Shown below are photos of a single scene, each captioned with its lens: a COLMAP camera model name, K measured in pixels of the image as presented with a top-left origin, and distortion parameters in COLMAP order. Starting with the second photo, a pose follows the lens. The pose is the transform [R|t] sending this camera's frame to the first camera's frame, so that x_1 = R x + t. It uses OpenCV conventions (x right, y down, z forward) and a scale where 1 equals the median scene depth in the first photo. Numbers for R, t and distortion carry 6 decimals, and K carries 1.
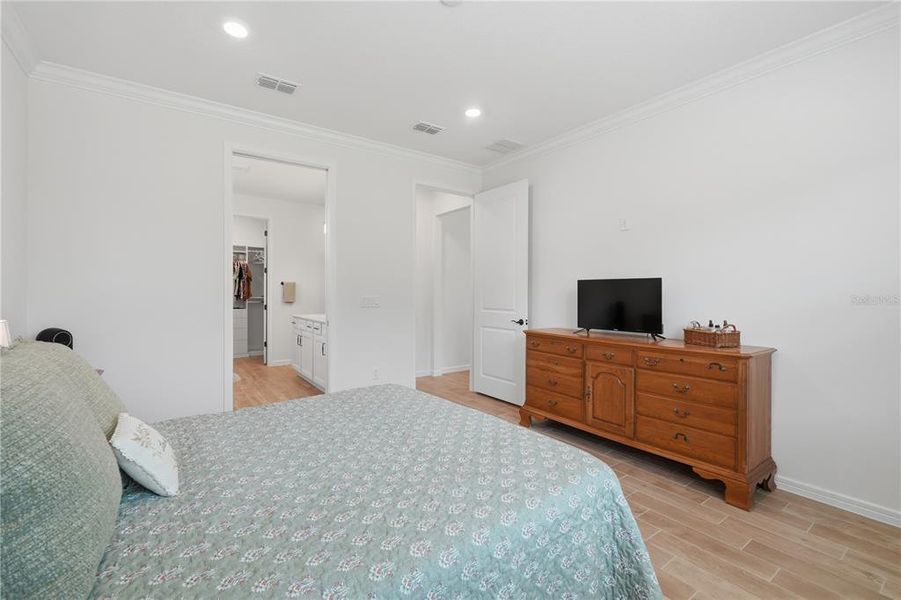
lens RADIAL K [[388.9, 0, 442.3], [0, 388.9, 295.9], [0, 0, 1]] dist [-0.002011, 0.000287]
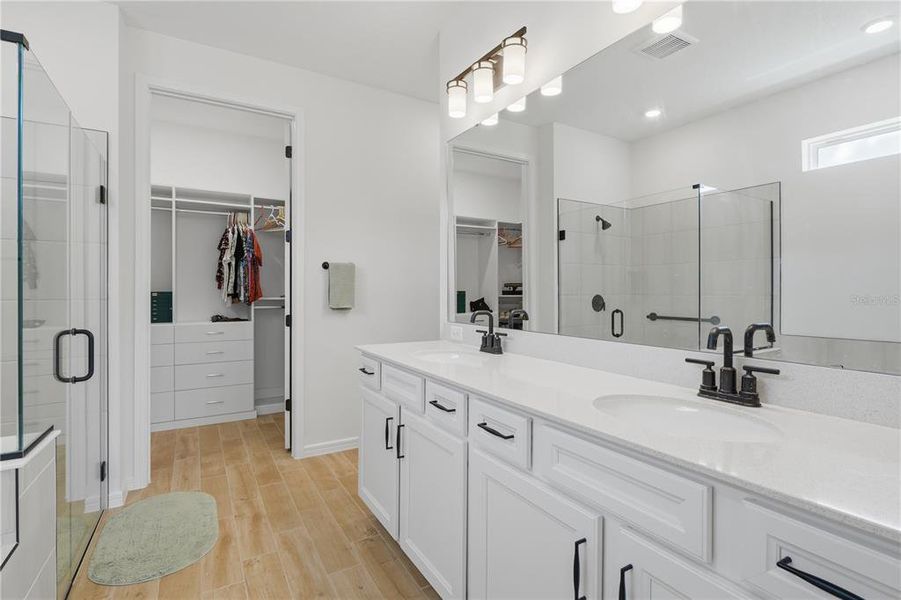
lens RADIAL K [[427.4, 0, 450.3], [0, 427.4, 298.1], [0, 0, 1]] dist [0.002480, 0.000079]
pose [[0.997642, -0.001133, -0.068616, -0.213497], [0.001454, 0.999988, 0.004639, 0.001715], [0.068610, -0.004728, 0.997632, 0.474049]]
